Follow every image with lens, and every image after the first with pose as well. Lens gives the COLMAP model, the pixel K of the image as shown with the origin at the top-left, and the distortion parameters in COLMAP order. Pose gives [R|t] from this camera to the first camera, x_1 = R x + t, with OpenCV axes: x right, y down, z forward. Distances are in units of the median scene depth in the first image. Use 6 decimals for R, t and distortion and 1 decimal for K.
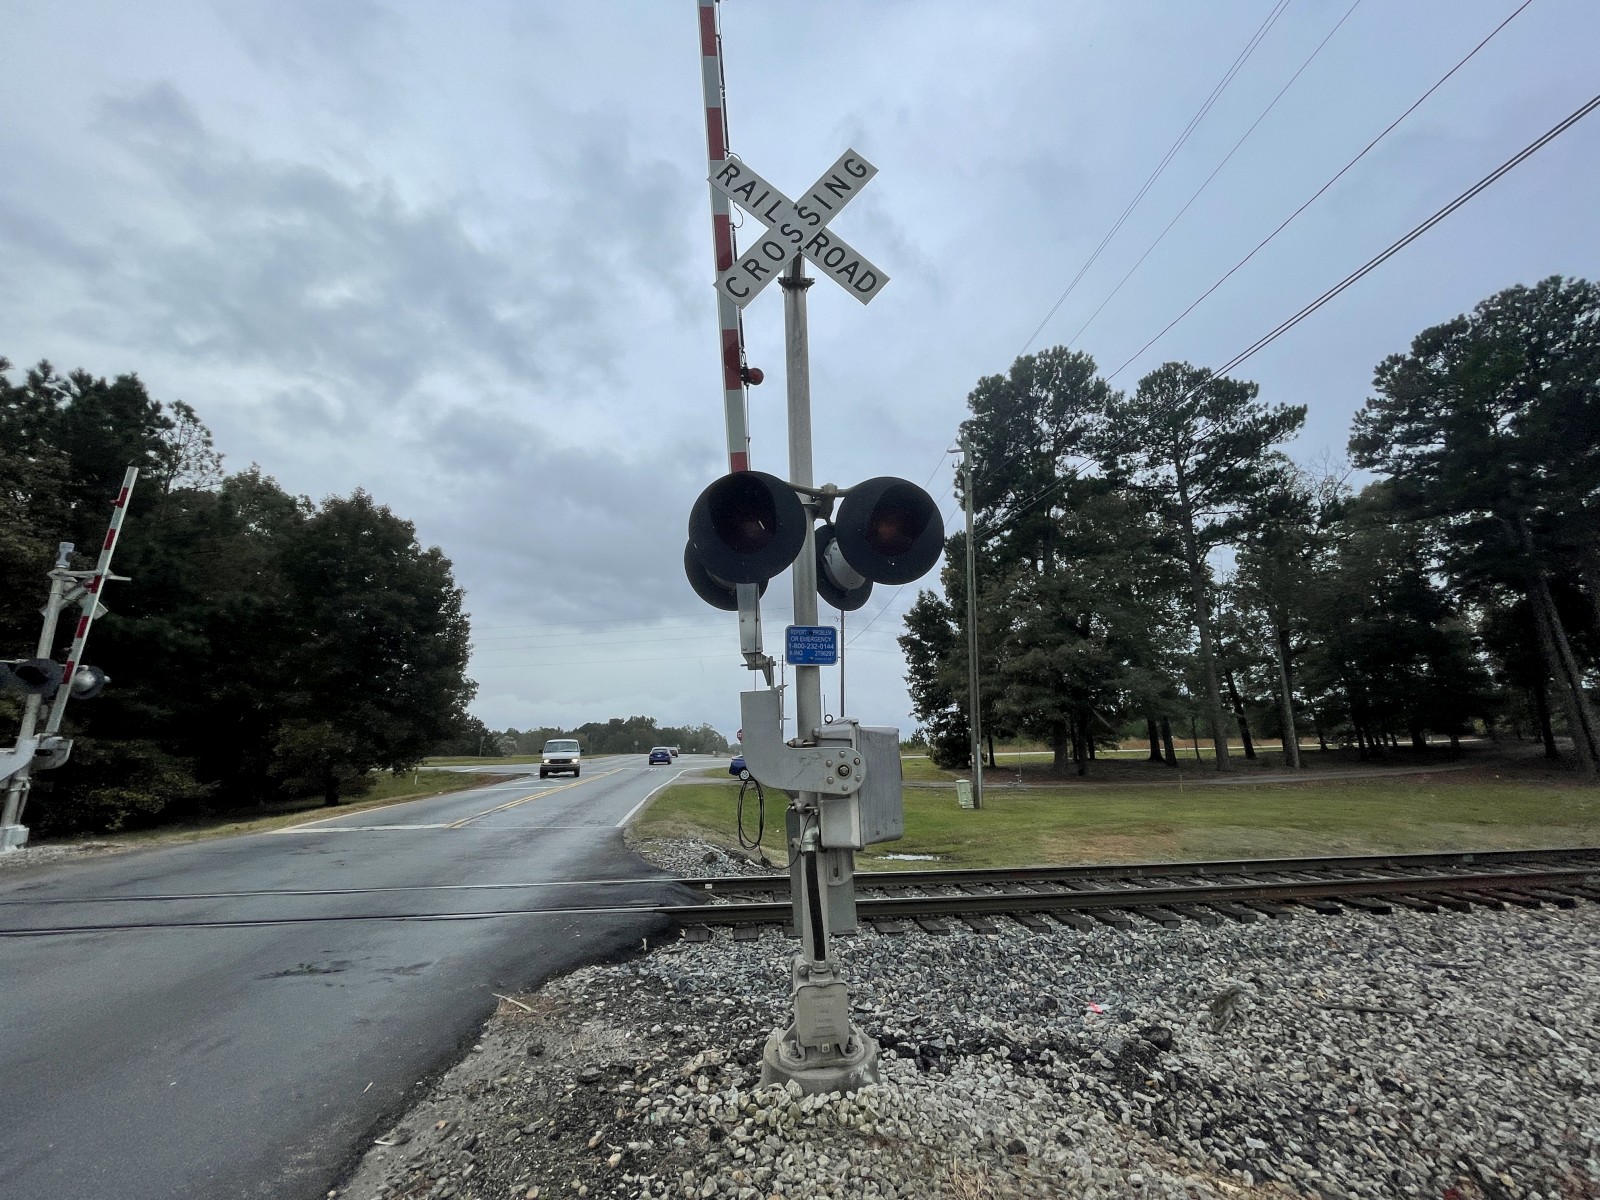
lens RADIAL K [[645.7, 0, 804.6], [0, 645.7, 597.6], [0, 0, 1]] dist [-0.004058, 0.000311]
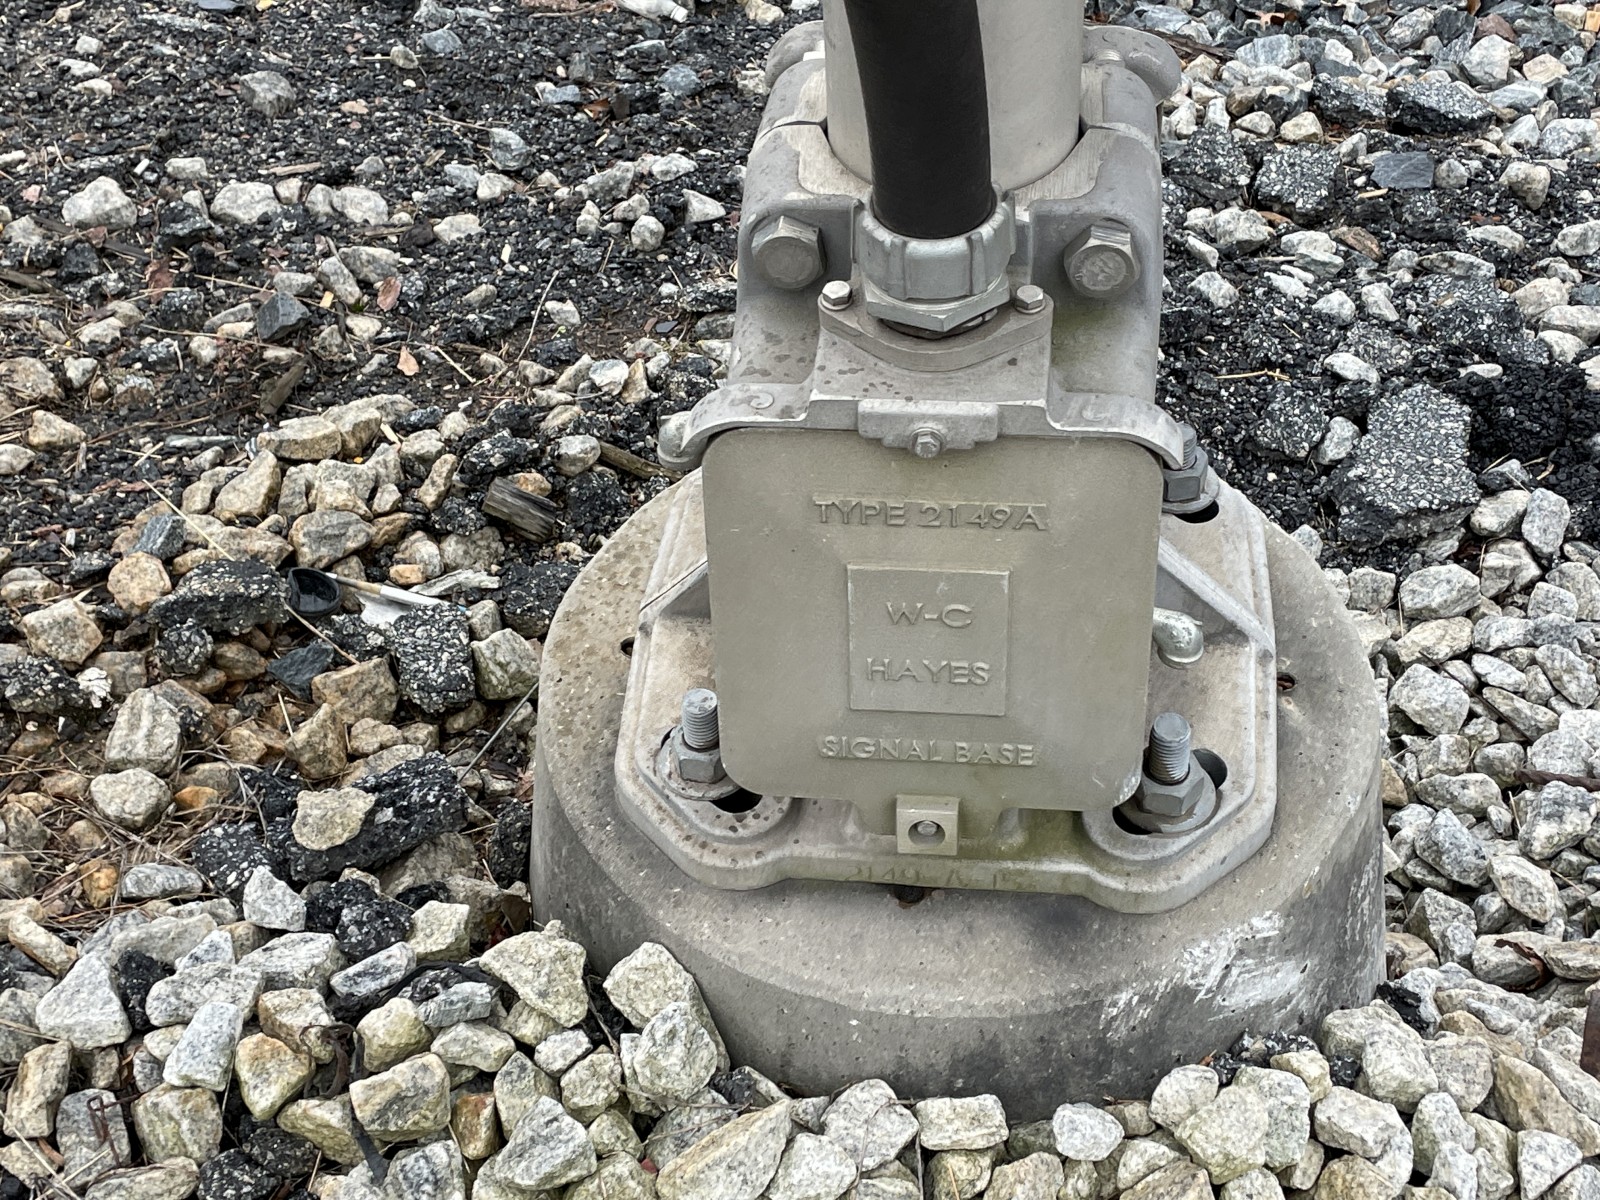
lens RADIAL K [[2272.7, 0, 803.2], [0, 2272.7, 600.7], [0, 0, 1]] dist [0.086761, 0.000000]
pose [[0.974299, 0.146180, -0.171386, 0.037375], [0.055179, 0.582782, 0.810753, 0.161884], [0.218397, -0.799373, 0.559738, 0.388128]]
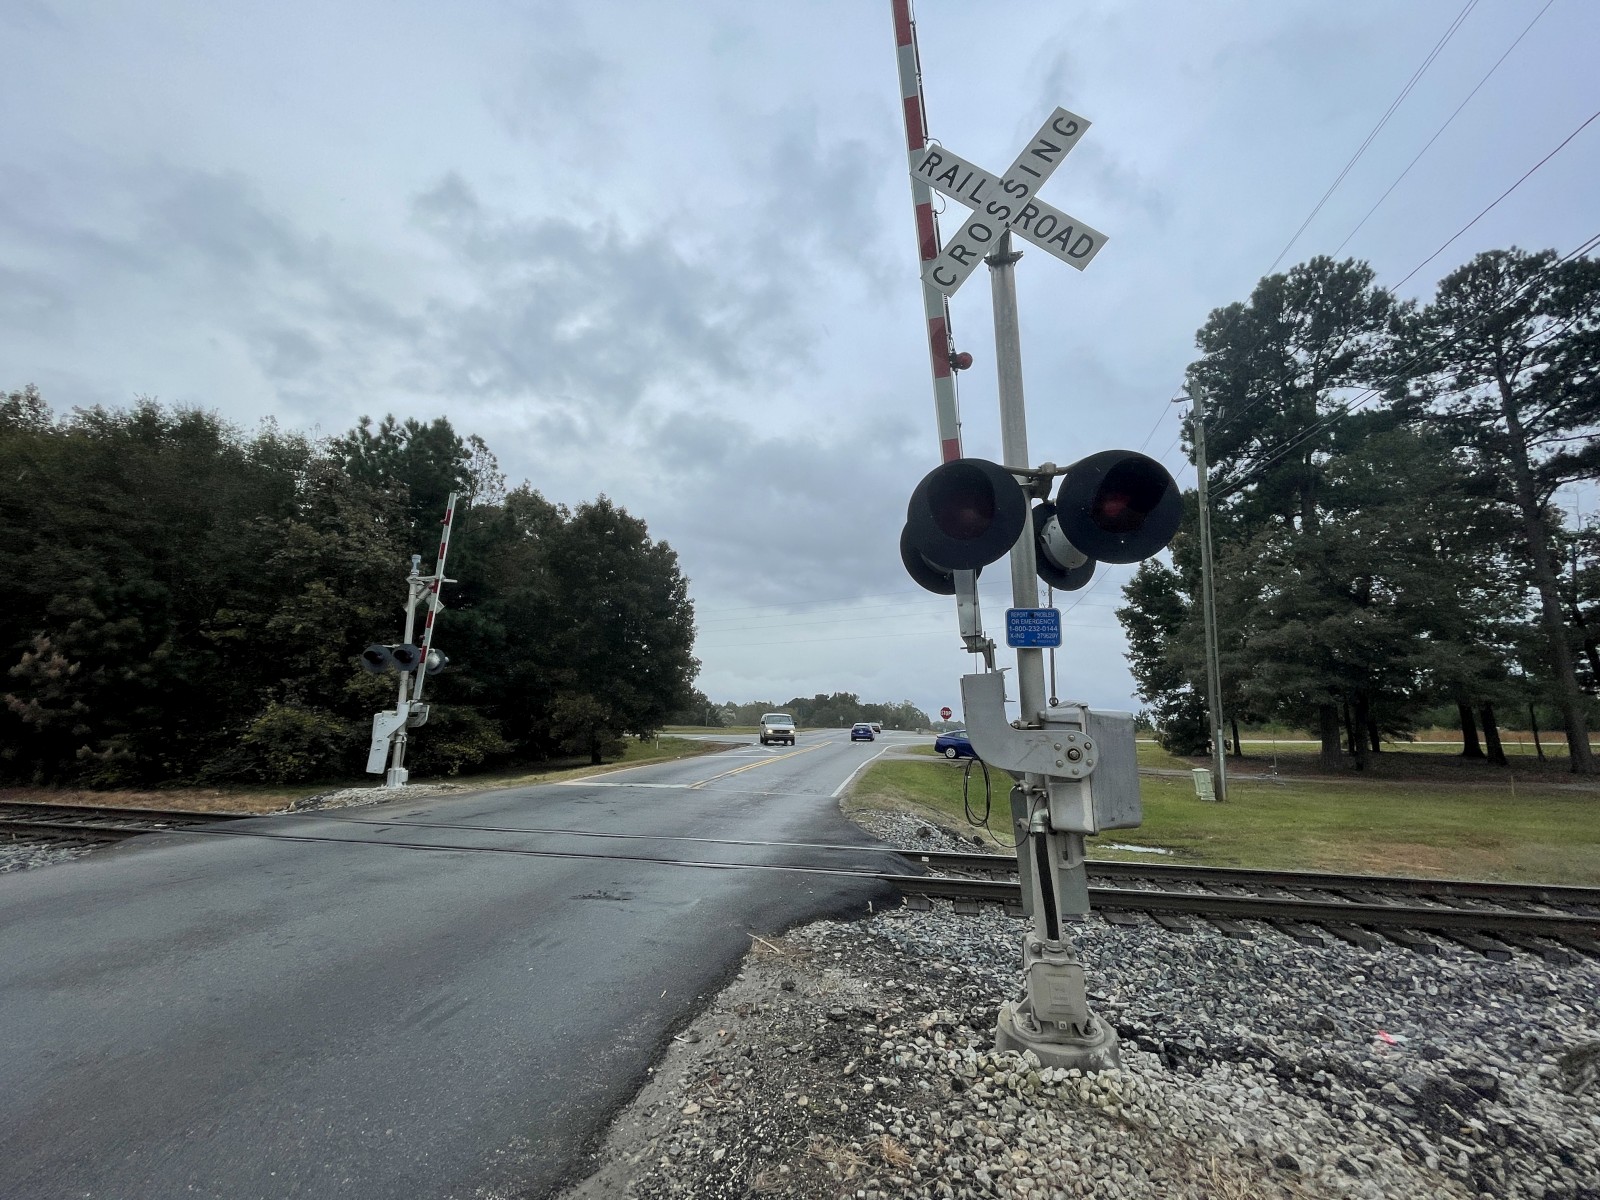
lens RADIAL K [[645.7, 0, 803.4], [0, 645.7, 596.5], [0, 0, 1]] dist [-0.004058, 0.000311]
pose [[0.953295, -0.030388, -0.300507, -0.015143], [0.040334, 0.998823, 0.026948, -0.008512], [0.299335, -0.037810, 0.953399, -0.029867]]
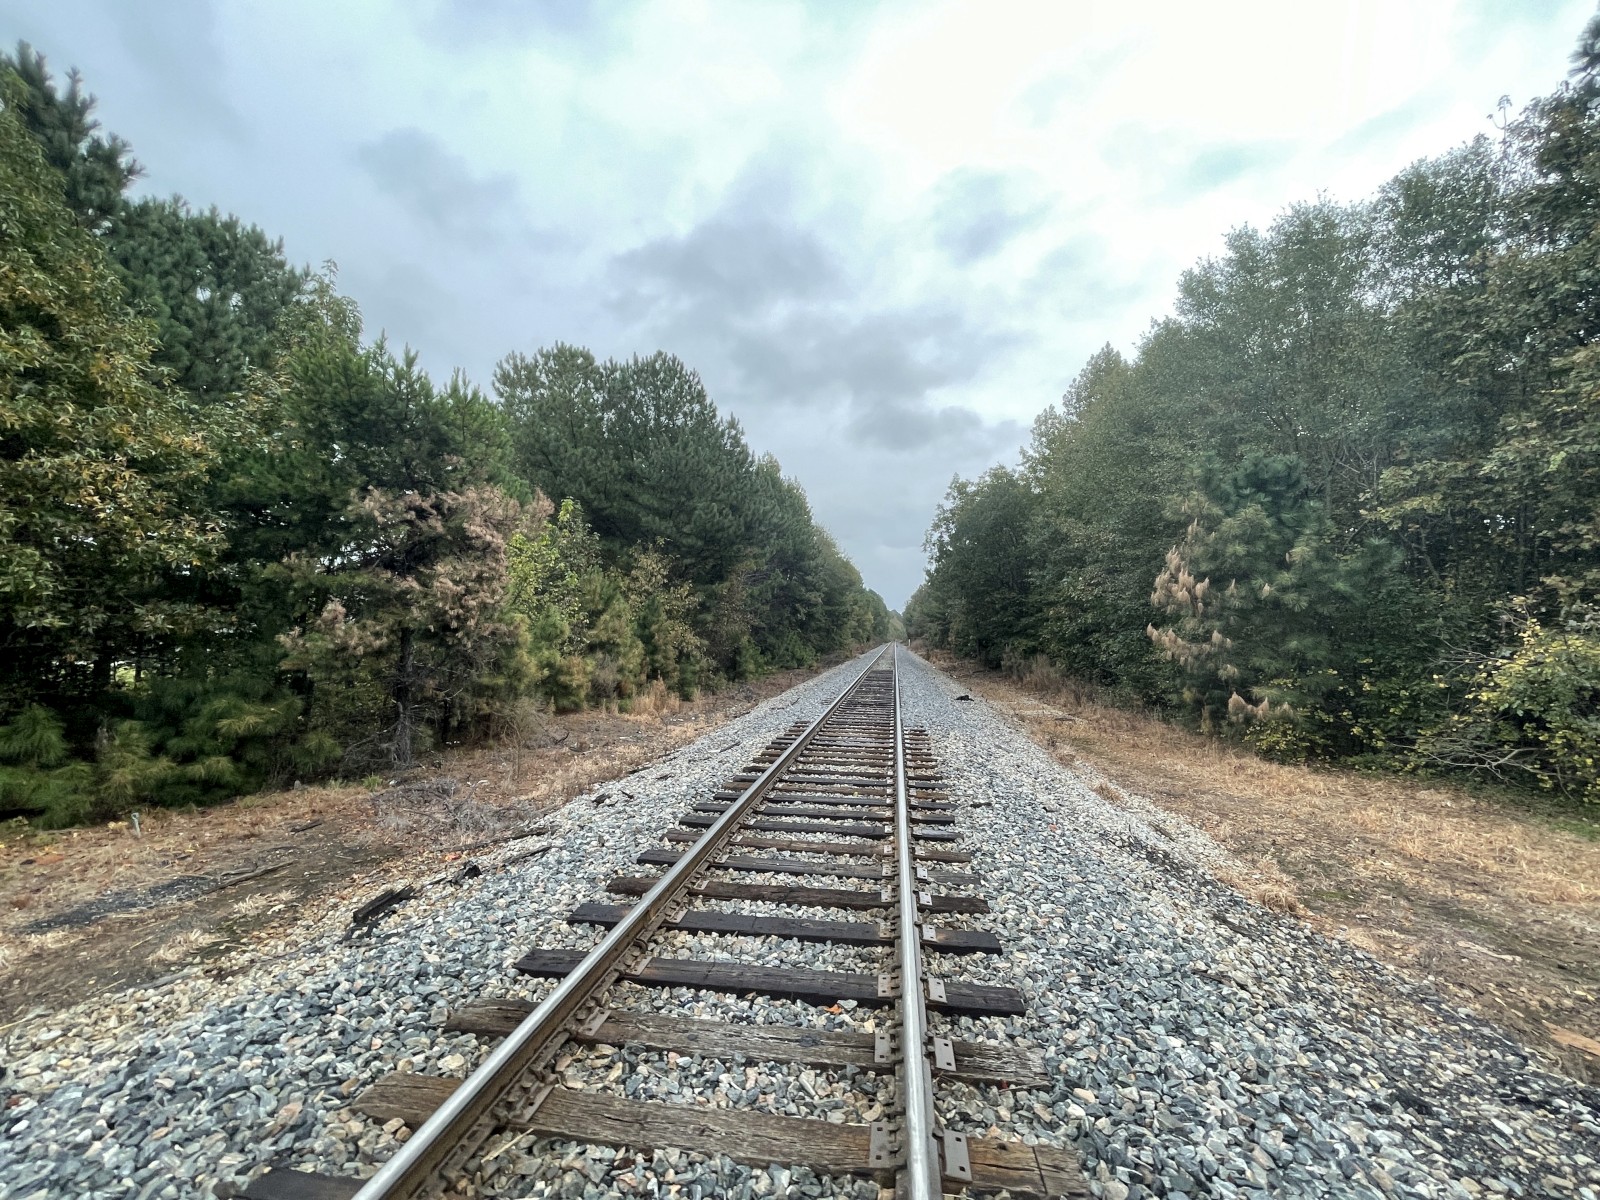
lens RADIAL K [[645.7, 0, 808.9], [0, 645.7, 601.6], [0, 0, 1]] dist [-0.004058, 0.000311]
pose [[-0.260509, -0.048566, -0.964249, -1.853497], [0.199246, 0.974530, -0.102914, 0.298429], [0.944688, -0.218933, -0.244197, 1.146666]]
